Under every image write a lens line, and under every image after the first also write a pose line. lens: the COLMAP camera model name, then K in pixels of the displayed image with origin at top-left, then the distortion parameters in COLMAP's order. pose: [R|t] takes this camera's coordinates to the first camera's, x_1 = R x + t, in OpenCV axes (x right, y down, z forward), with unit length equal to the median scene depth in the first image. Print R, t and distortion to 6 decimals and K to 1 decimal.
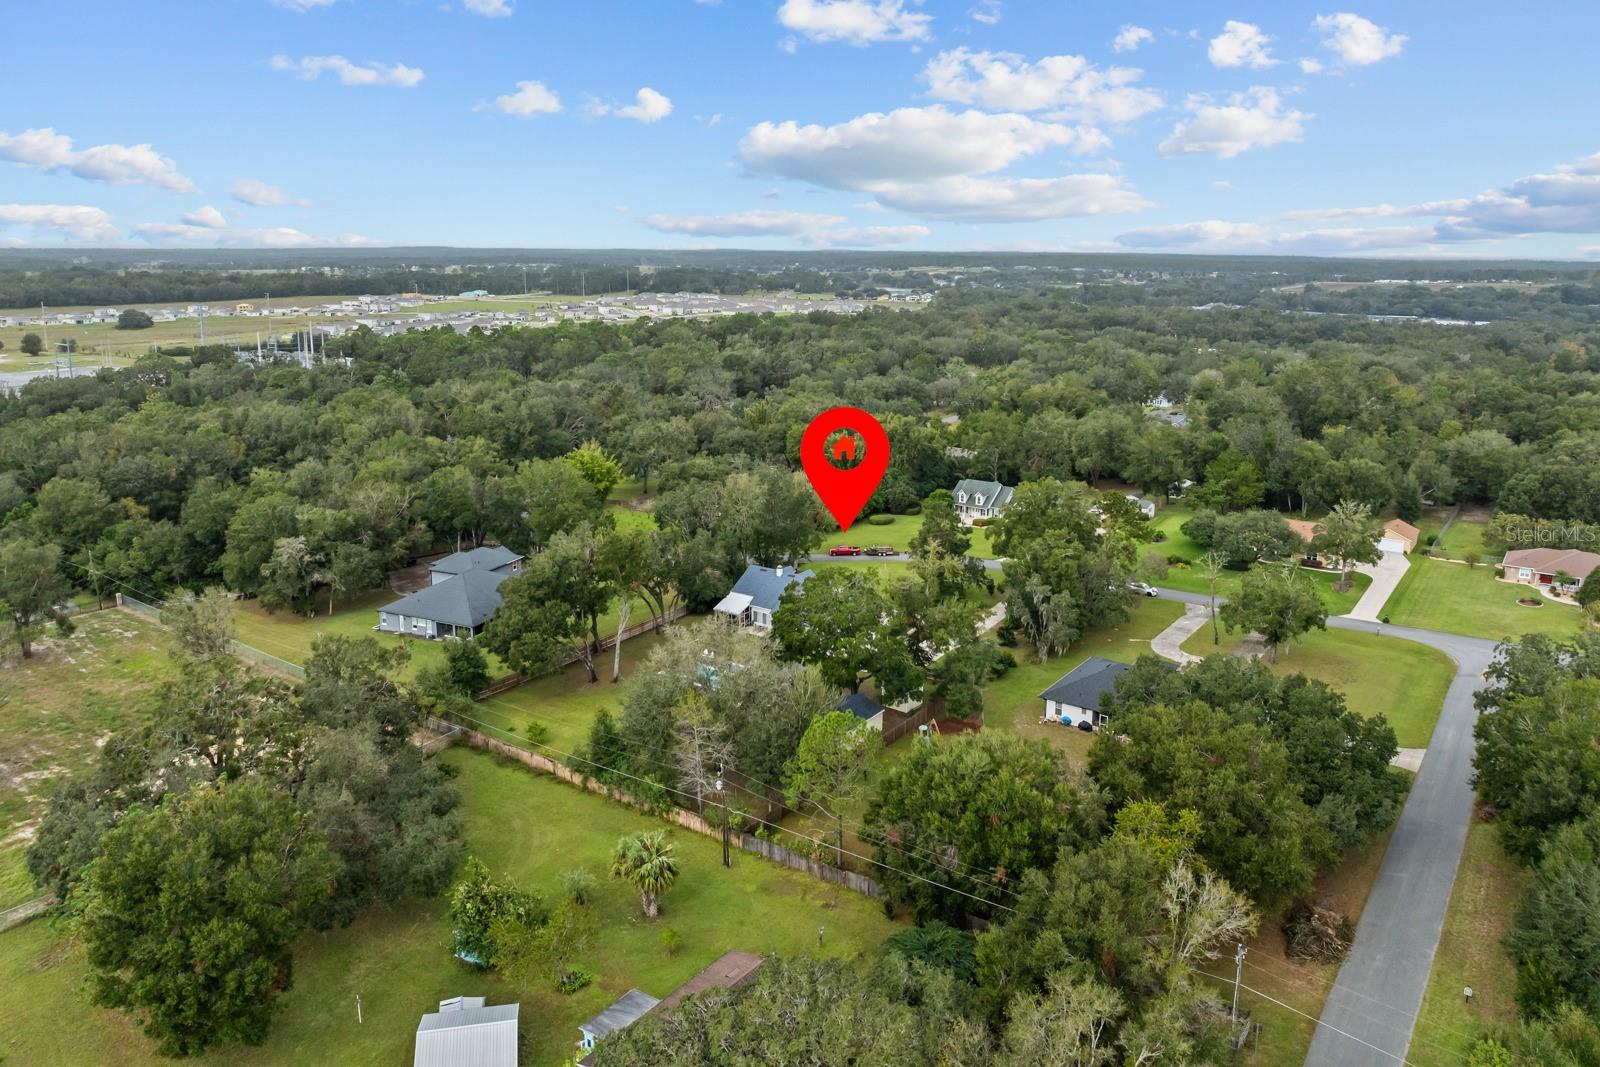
lens RADIAL K [[1122.2, 0, 800.0], [0, 1122.2, 533.5], [0, 0, 1]] dist [-0.038891, -0.000664]
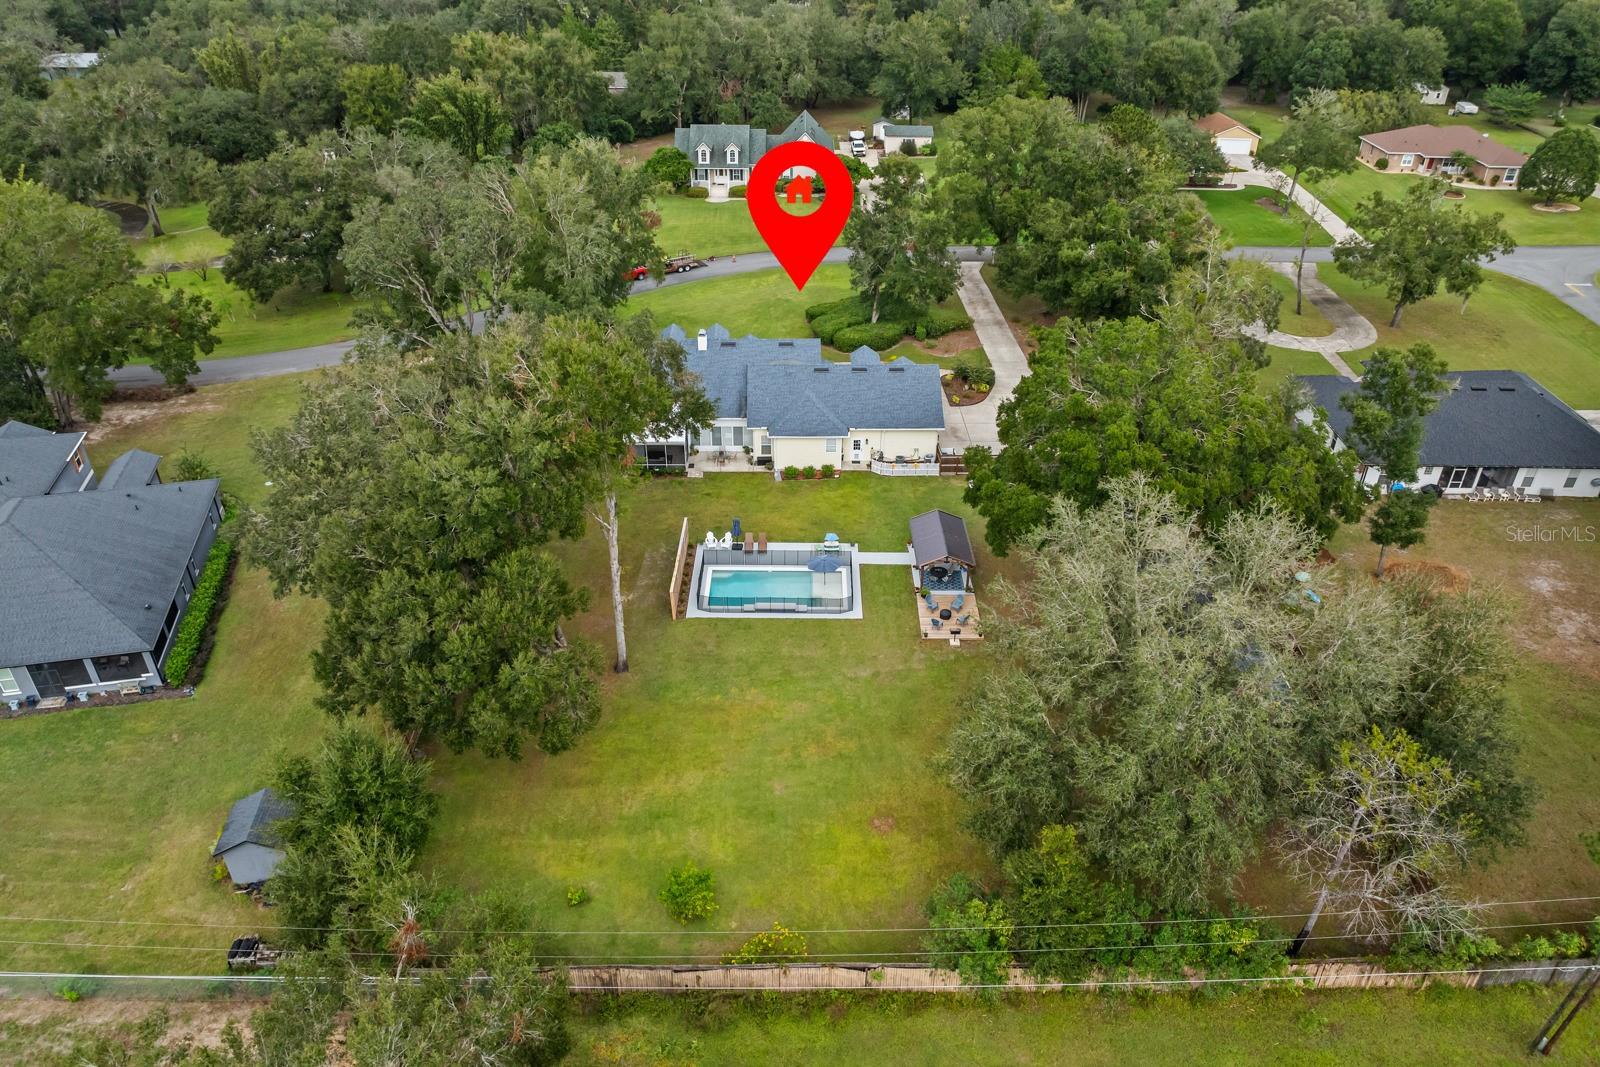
lens RADIAL K [[1122.2, 0, 800.0], [0, 1122.2, 533.5], [0, 0, 1]] dist [-0.038891, -0.000664]
pose [[0.792325, -0.314749, 0.522641, -0.298308], [0.135545, 0.926054, 0.352210, -0.065624], [-0.594851, -0.208224, 0.776399, 0.542867]]
